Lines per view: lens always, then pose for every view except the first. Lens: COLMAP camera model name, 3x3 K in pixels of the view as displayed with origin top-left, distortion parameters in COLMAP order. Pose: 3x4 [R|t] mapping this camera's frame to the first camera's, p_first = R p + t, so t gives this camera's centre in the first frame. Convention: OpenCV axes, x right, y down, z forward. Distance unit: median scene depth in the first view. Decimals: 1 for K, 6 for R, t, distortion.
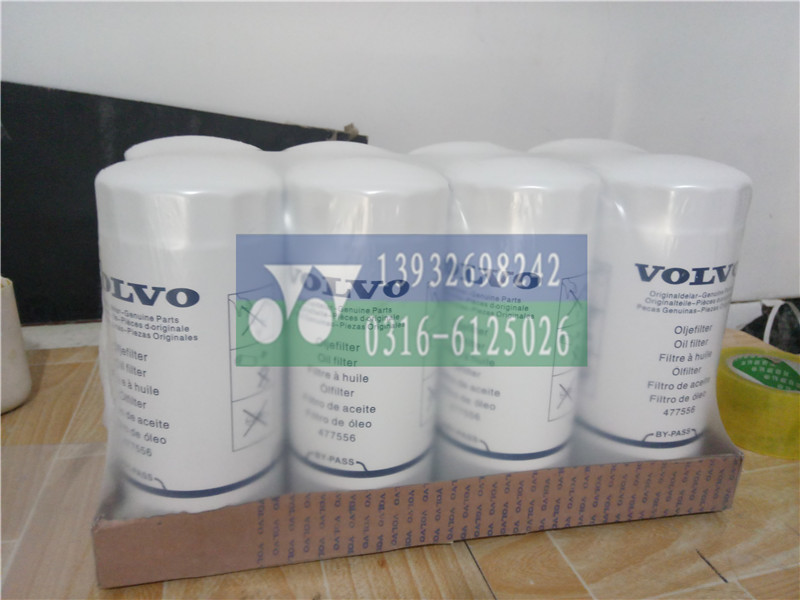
lens RADIAL K [[611.5, 0, 400.0], [0, 611.5, 300.0], [0, 0, 1]] dist [0.089391, -0.169238]
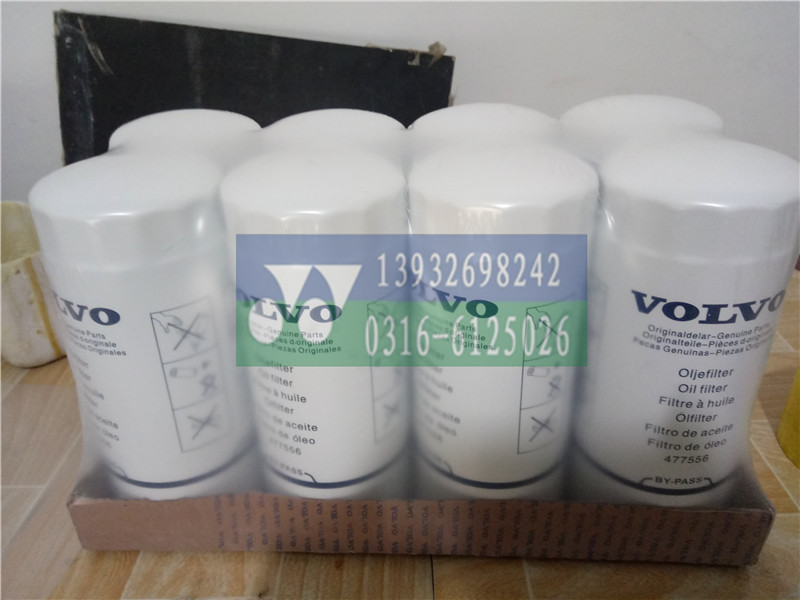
lens RADIAL K [[610.1, 0, 396.9], [0, 610.1, 299.7], [0, 0, 1]] dist [0.098668, -0.197989]
pose [[0.963474, 0.073592, -0.257492, 0.293660], [-0.025740, 0.982497, 0.184490, -0.186570], [0.266562, -0.171124, 0.948505, 0.154258]]
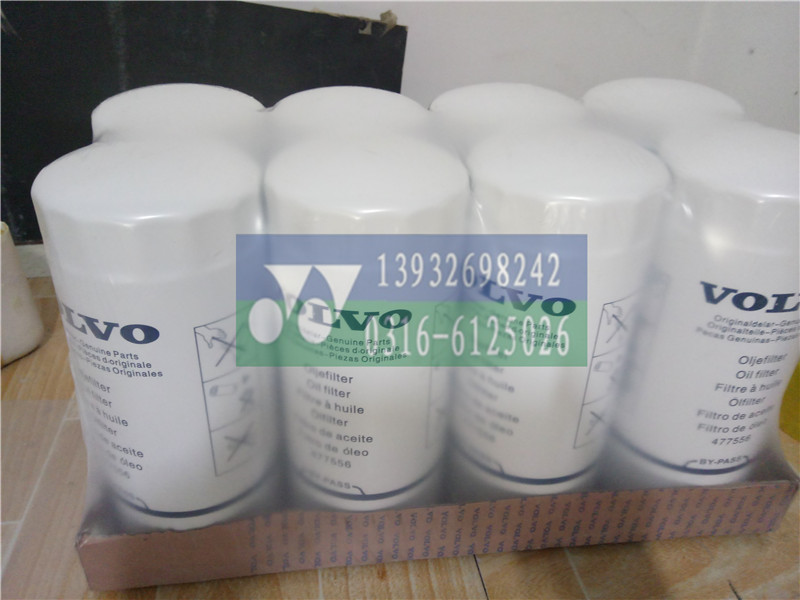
lens RADIAL K [[611.5, 0, 400.0], [0, 611.5, 300.0], [0, 0, 1]] dist [0.089391, -0.169238]
pose [[0.995191, 0.044345, -0.087336, 0.064370], [-0.023354, 0.973357, 0.228103, -0.208680], [0.095124, -0.224967, 0.969712, 0.179482]]
